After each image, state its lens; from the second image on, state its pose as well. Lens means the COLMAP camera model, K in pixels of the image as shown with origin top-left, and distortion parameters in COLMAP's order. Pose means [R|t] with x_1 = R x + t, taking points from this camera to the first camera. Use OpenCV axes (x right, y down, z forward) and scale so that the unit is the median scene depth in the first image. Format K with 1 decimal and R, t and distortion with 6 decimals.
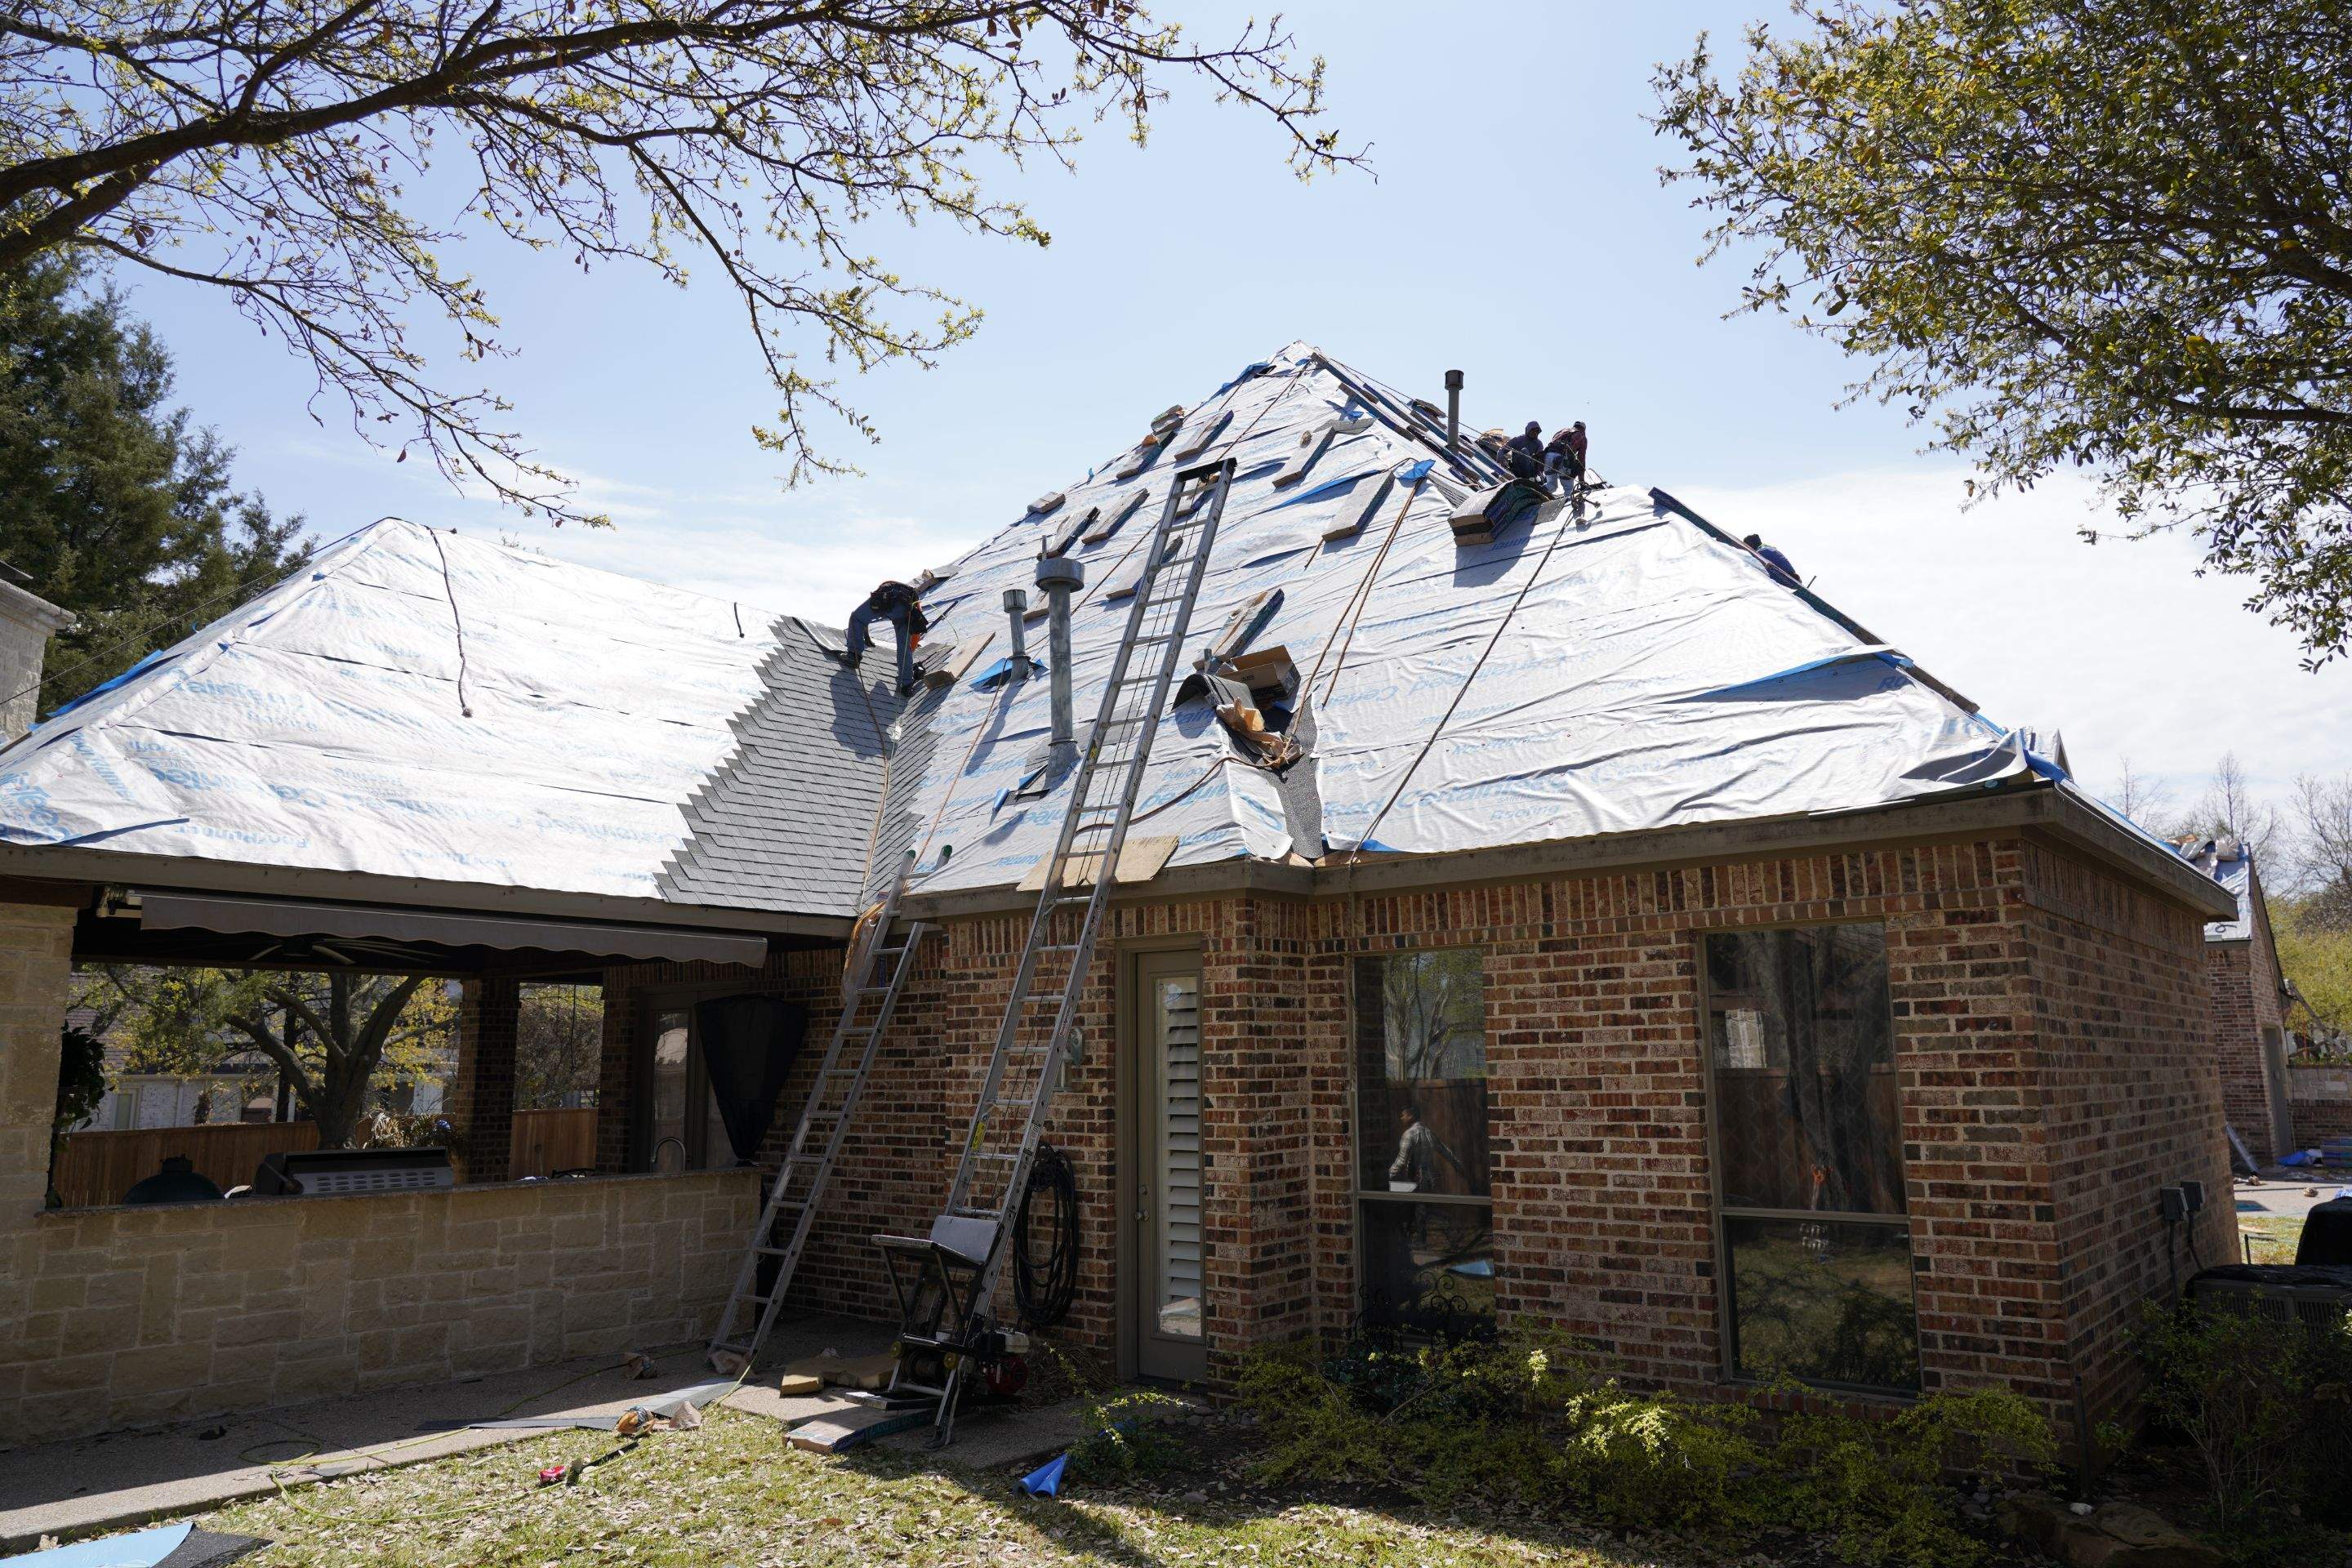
lens RADIAL K [[1575.3, 0, 1172.7], [0, 1575.3, 782.0], [0, 0, 1]] dist [-0.034238, 0.023095]
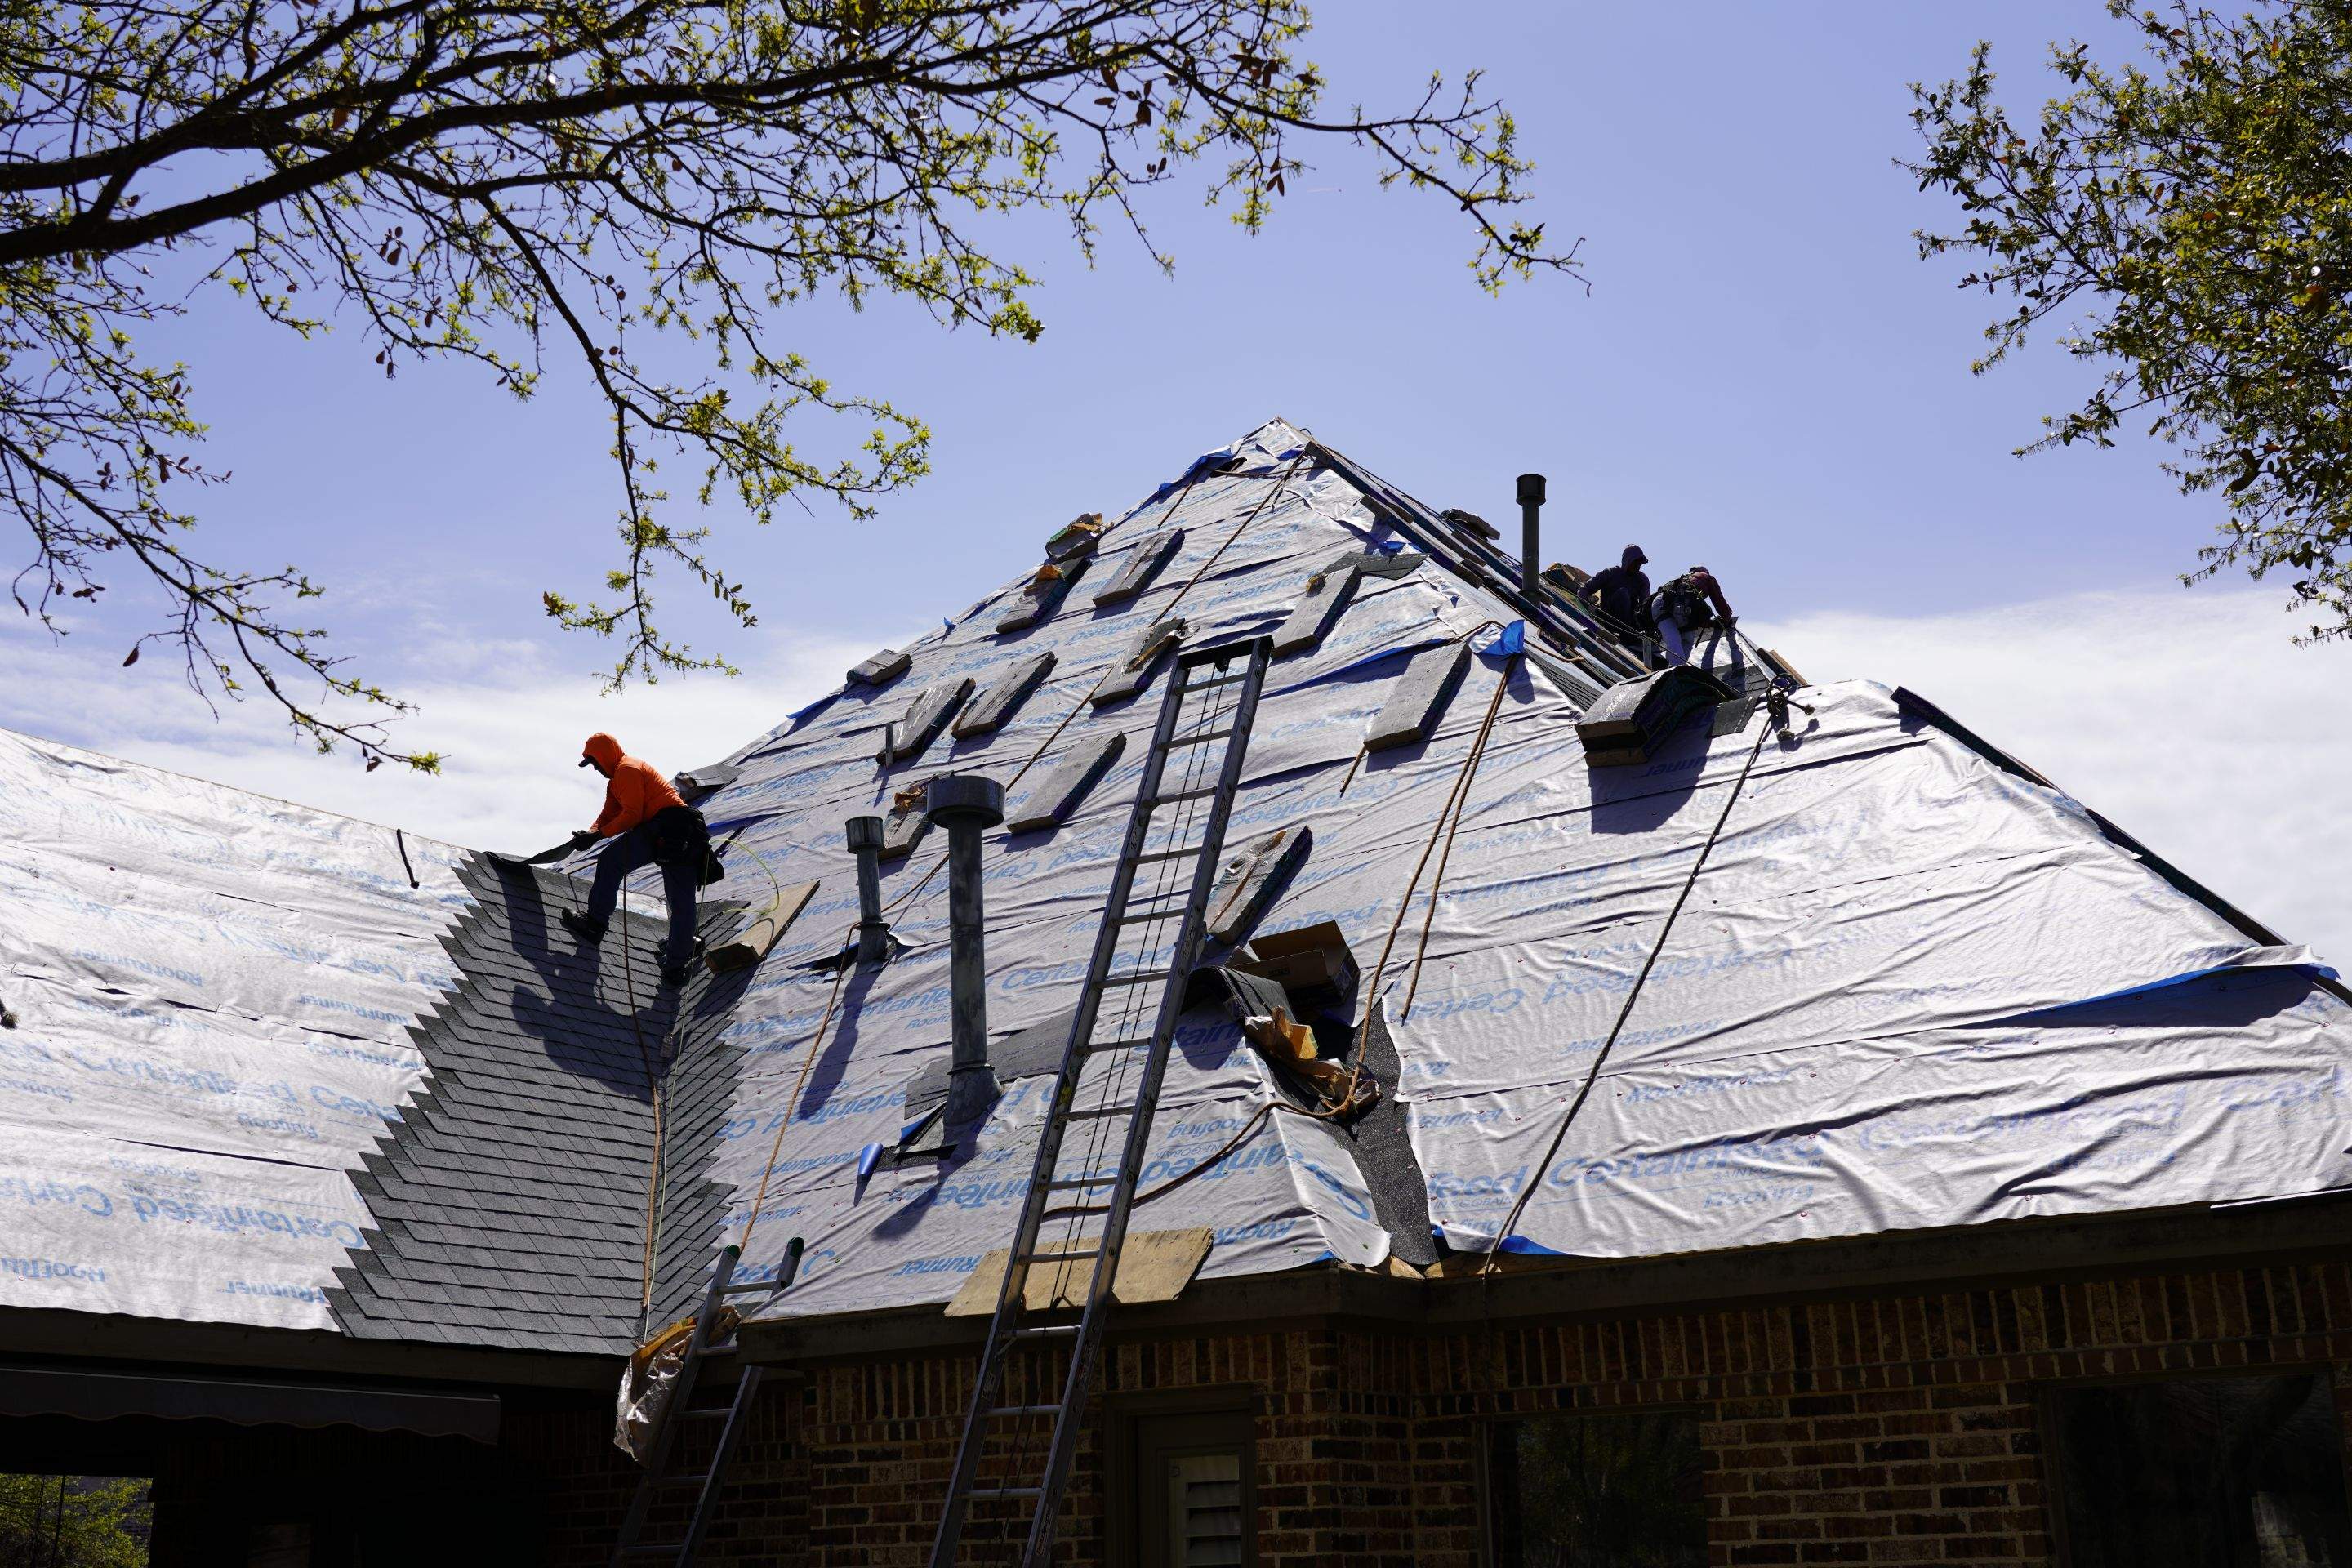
lens RADIAL K [[2643.0, 0, 1178.2], [0, 2643.0, 767.8], [0, 0, 1]] dist [0.028936, 0.019548]
pose [[0.996851, 0.013175, 0.078193, -0.084913], [-0.003307, 0.992150, -0.125008, -0.015127], [-0.079226, 0.124356, 0.989070, -0.074143]]
